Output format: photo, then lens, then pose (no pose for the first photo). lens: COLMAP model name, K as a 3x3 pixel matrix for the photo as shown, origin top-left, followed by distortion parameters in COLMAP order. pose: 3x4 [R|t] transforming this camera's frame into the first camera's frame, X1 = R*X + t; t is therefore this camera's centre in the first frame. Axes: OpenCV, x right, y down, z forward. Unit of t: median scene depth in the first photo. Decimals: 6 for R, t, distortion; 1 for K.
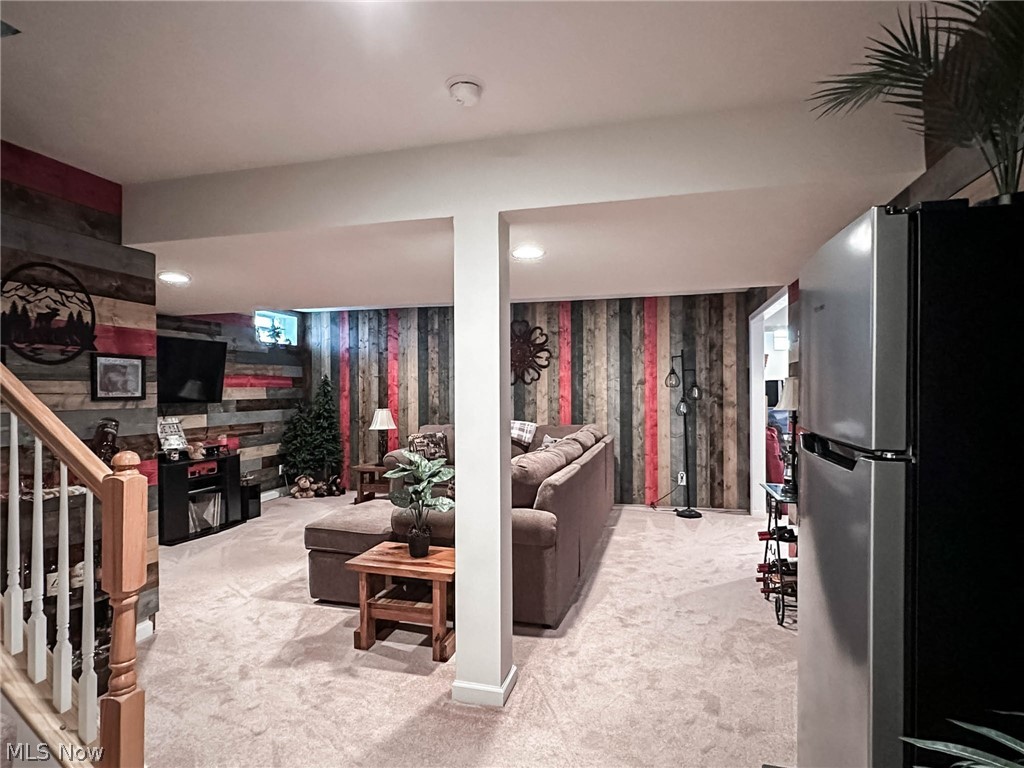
lens RADIAL K [[540.5, 0, 512.0], [0, 540.5, 384.0], [0, 0, 1]] dist [0.003672, 0.000279]
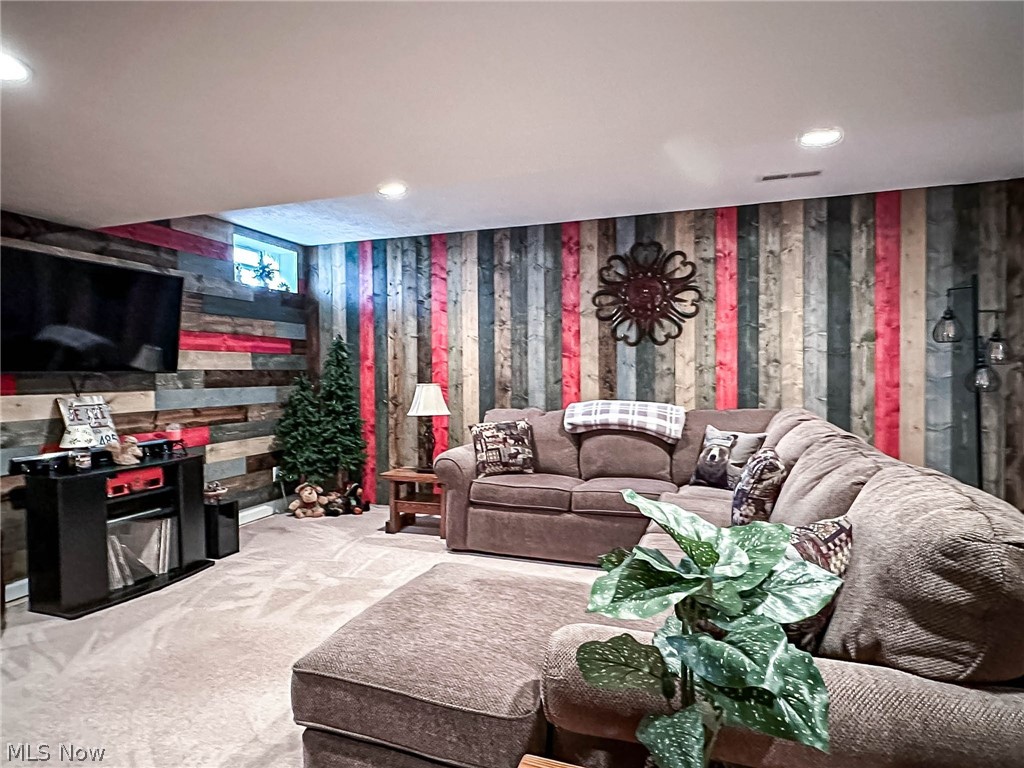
lens RADIAL K [[540.5, 0, 512.0], [0, 540.5, 384.0], [0, 0, 1]] dist [0.003672, 0.000279]
pose [[0.999798, 0.001161, -0.020049, -0.125065], [-0.000637, 0.999659, 0.026108, 0.029235], [0.020072, -0.026090, 0.999458, 0.355742]]
